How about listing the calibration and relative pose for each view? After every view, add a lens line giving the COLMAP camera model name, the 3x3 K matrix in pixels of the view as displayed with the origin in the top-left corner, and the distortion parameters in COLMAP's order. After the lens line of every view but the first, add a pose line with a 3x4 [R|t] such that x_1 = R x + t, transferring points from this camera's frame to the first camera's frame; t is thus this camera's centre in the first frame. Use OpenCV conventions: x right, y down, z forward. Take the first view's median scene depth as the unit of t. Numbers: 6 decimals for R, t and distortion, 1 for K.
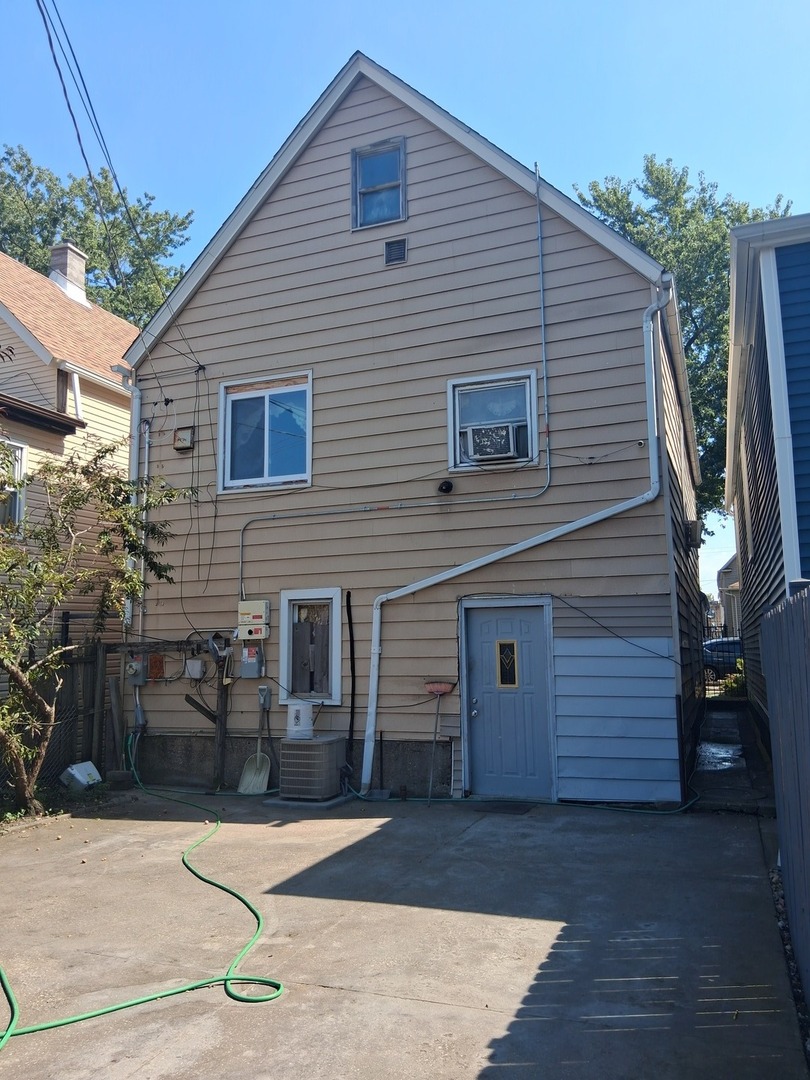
lens RADIAL K [[809.5, 0, 397.0], [0, 809.5, 538.5], [0, 0, 1]] dist [0.116107, -0.199273]
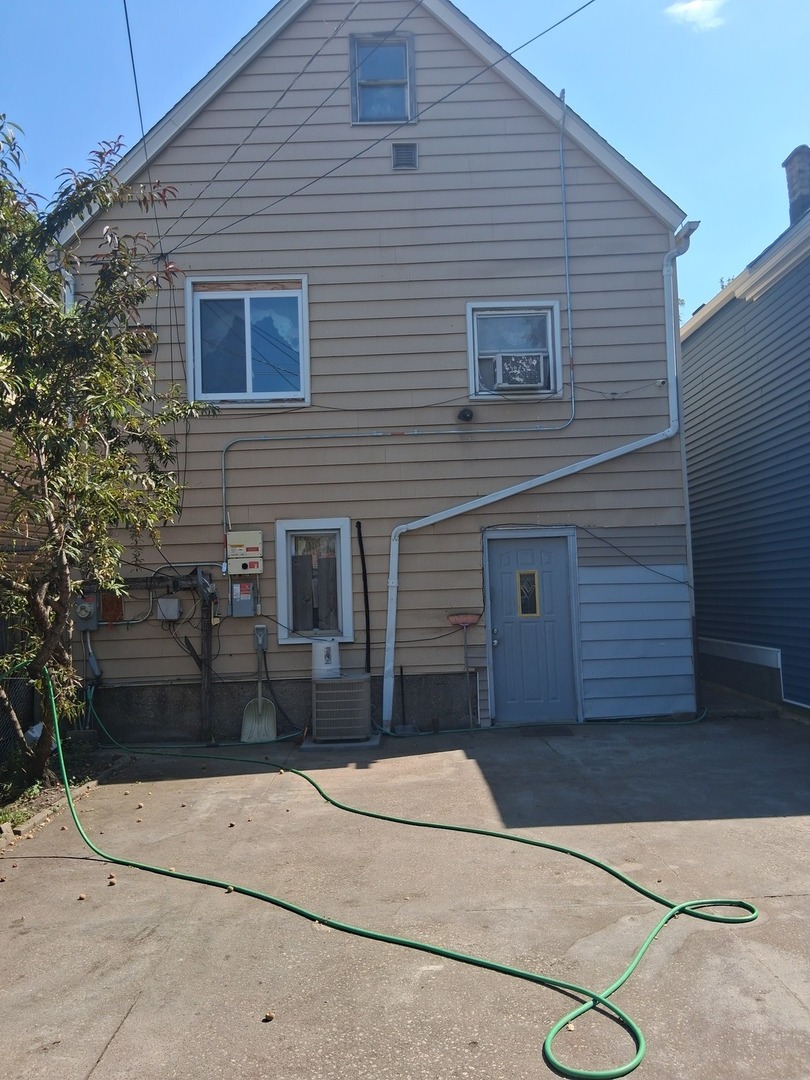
lens RADIAL K [[809.5, 0, 397.0], [0, 809.5, 538.5], [0, 0, 1]] dist [0.116107, -0.199273]
pose [[0.930178, 0.005504, 0.367069, -0.373890], [-0.028328, 0.997982, 0.056820, 0.031300], [-0.366015, -0.063251, 0.928457, 0.119373]]
